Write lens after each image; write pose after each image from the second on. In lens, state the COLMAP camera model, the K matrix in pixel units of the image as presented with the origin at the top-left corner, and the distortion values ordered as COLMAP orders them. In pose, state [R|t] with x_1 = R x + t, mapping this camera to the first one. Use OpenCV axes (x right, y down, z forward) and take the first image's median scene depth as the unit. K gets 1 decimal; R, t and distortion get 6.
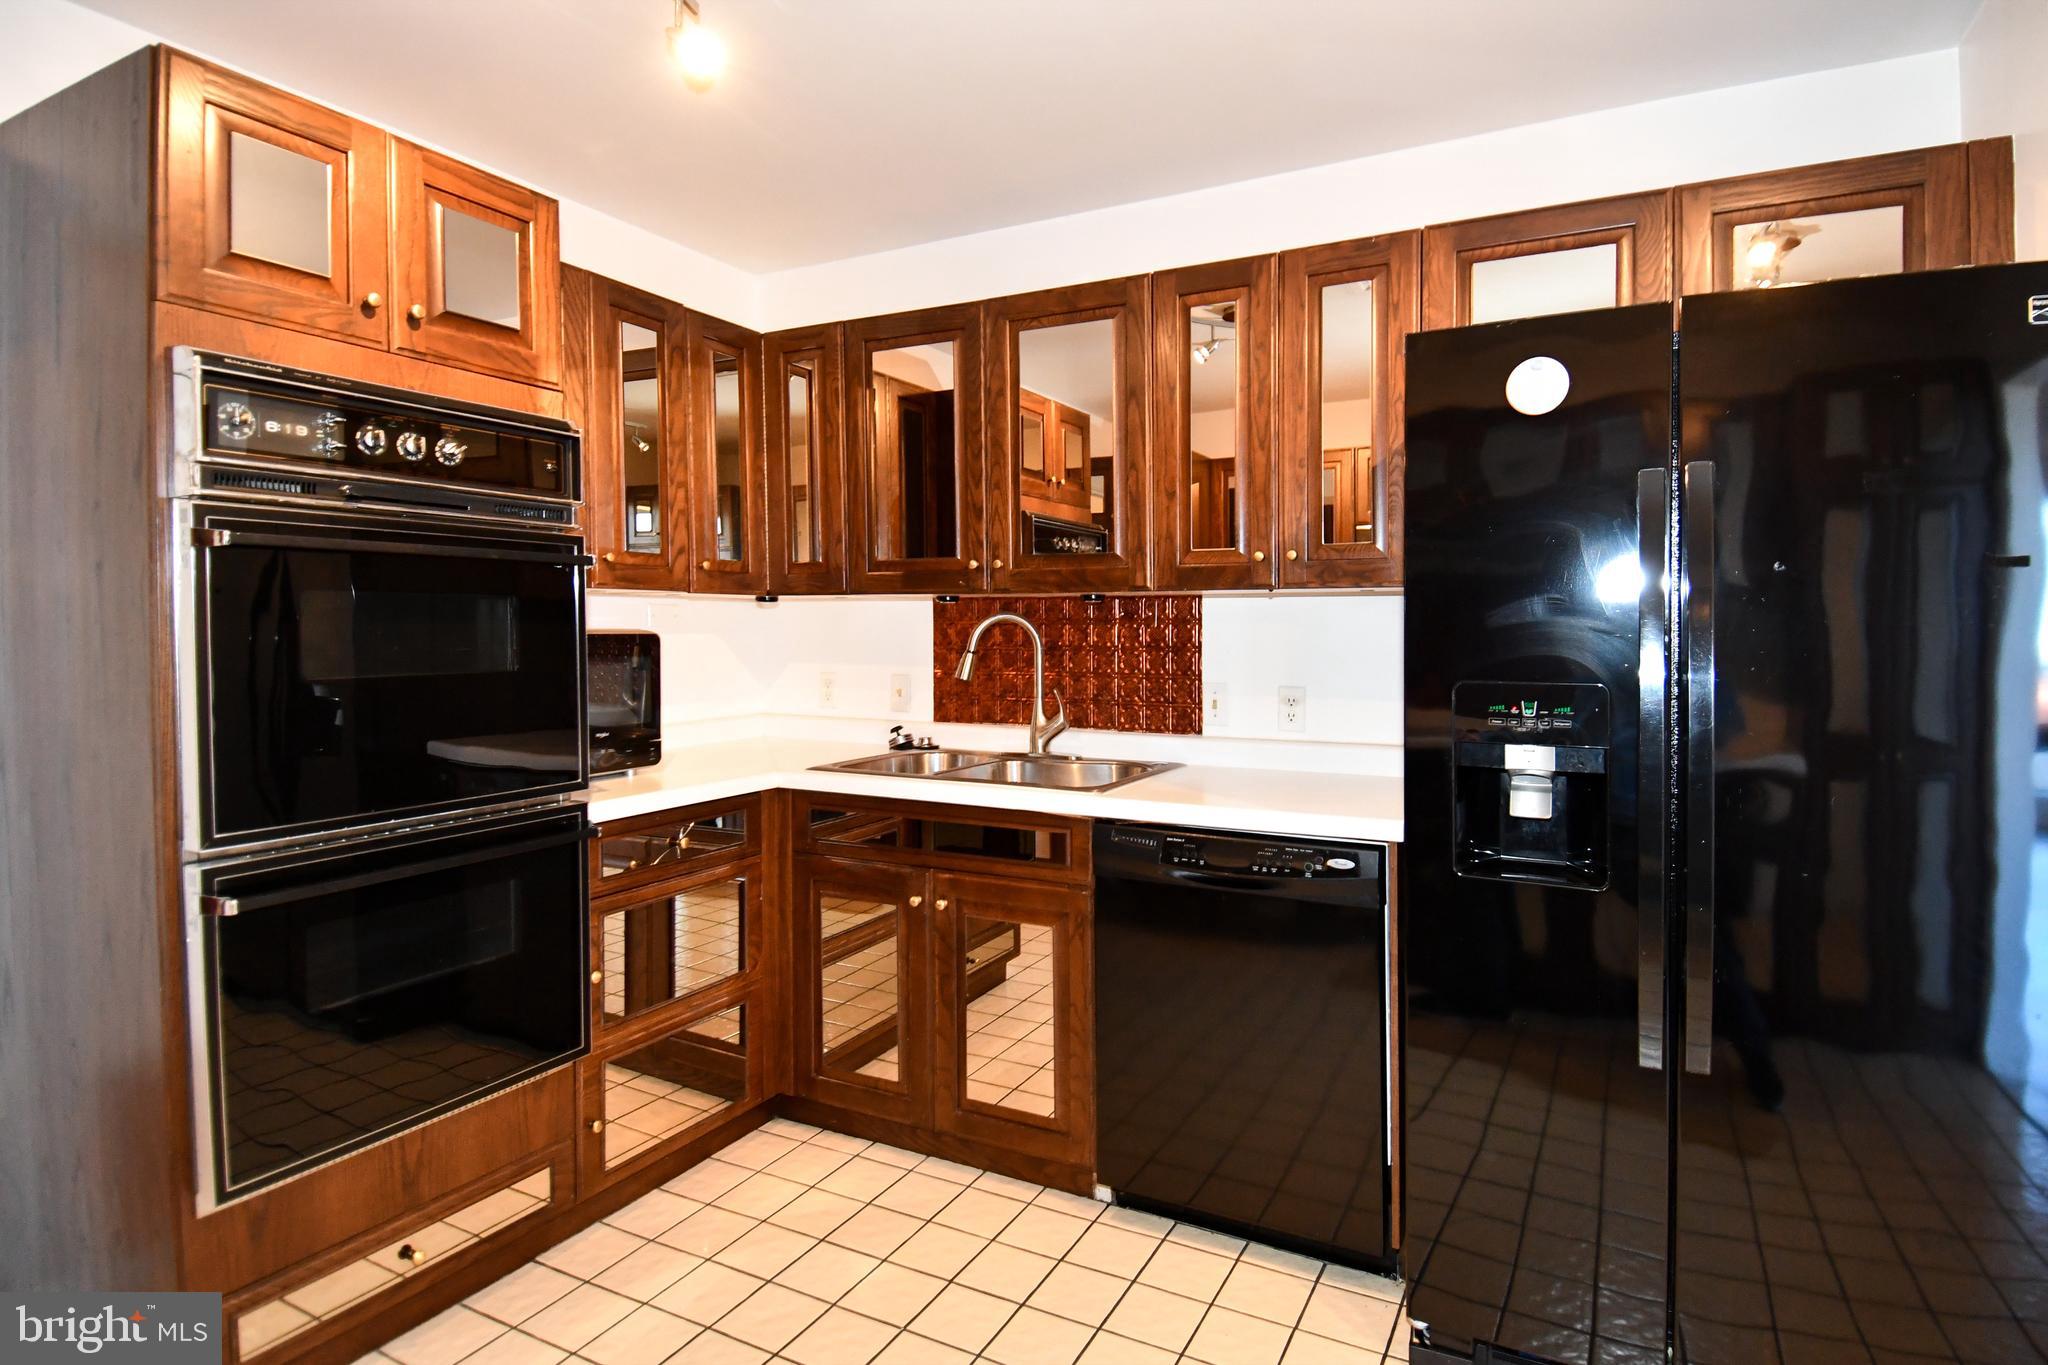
lens RADIAL K [[1084.4, 0, 1110.4], [0, 1084.4, 643.7], [0, 0, 1]] dist [0.019285, -0.020596]
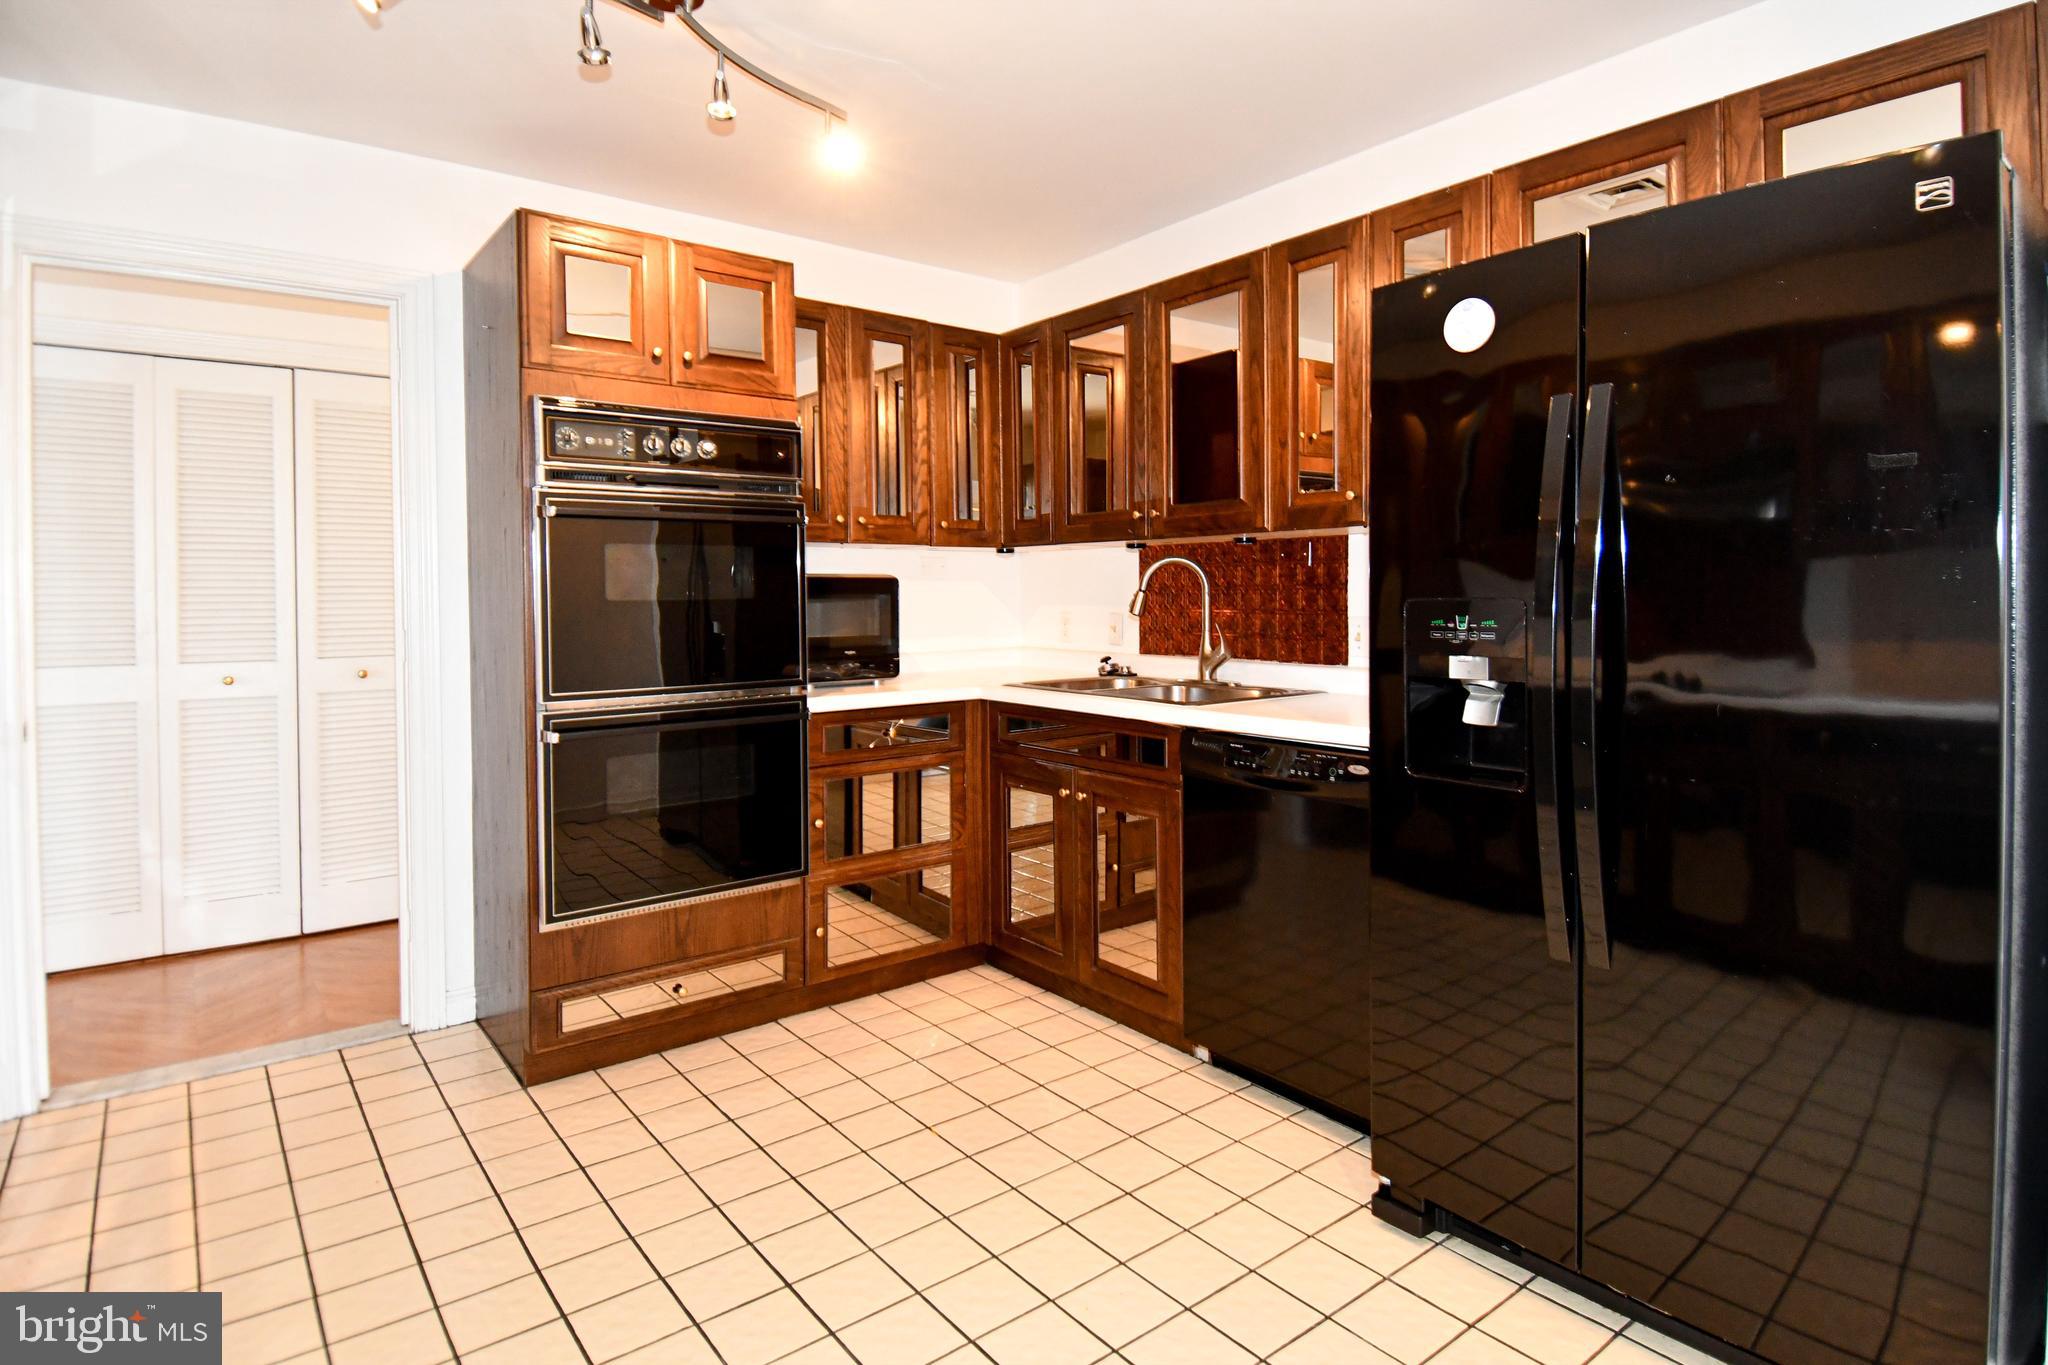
lens RADIAL K [[1084.4, 0, 1105.1], [0, 1084.4, 601.7], [0, 0, 1]] dist [0.019285, -0.020596]
pose [[0.917605, -0.007613, -0.397421, 0.367124], [0.005944, 0.999968, -0.005432, 0.032019], [0.397450, 0.002622, 0.917620, -0.102996]]
